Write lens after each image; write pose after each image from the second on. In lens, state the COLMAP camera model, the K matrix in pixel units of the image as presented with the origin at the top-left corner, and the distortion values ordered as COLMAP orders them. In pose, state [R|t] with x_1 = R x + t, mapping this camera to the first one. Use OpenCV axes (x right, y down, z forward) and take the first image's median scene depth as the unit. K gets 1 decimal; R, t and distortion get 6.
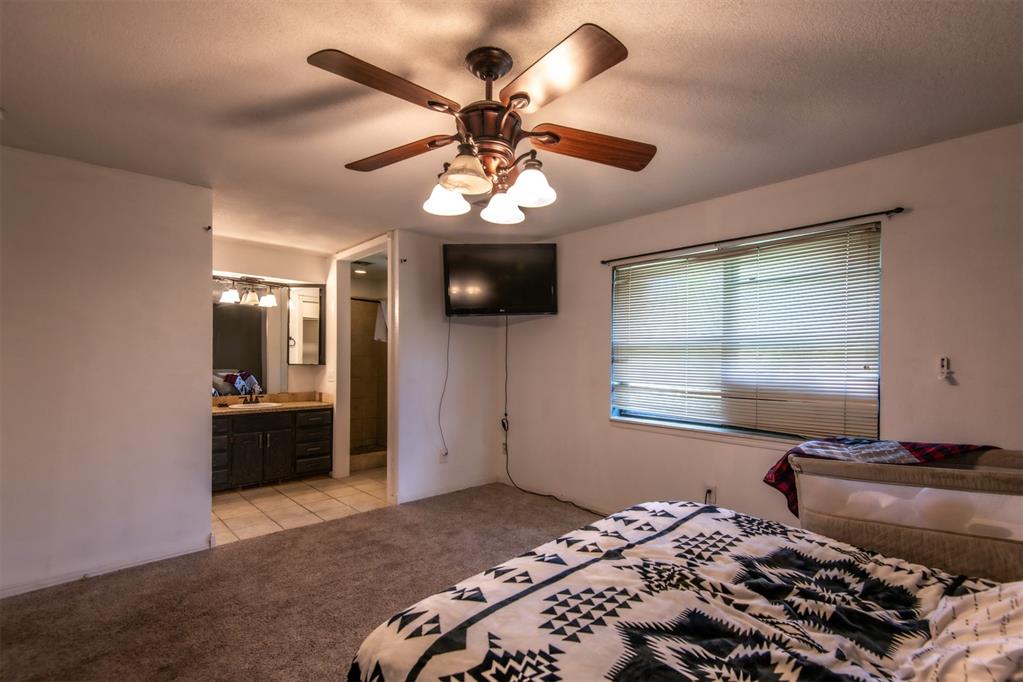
lens RADIAL K [[467.2, 0, 510.5], [0, 467.2, 353.2], [0, 0, 1]] dist [0.032047, -0.021833]
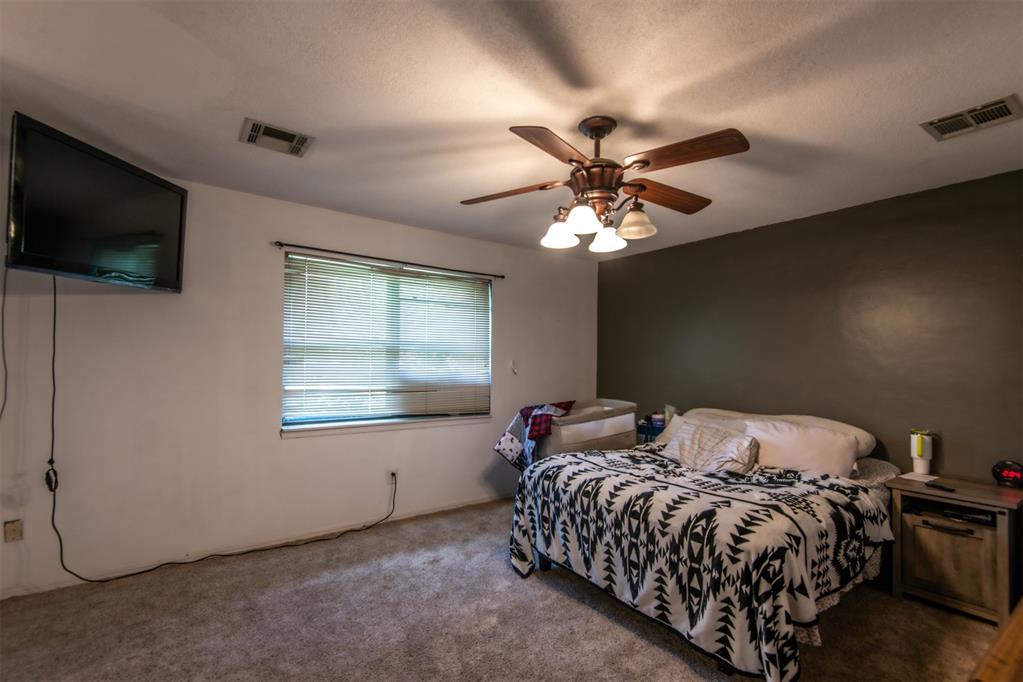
lens RADIAL K [[467.2, 0, 510.5], [0, 467.2, 353.2], [0, 0, 1]] dist [0.032047, -0.021833]
pose [[0.127321, 0.010285, 0.991808, -0.705036], [-0.021928, 0.999731, -0.007552, -0.003391], [-0.991619, -0.020786, 0.127513, 0.577781]]
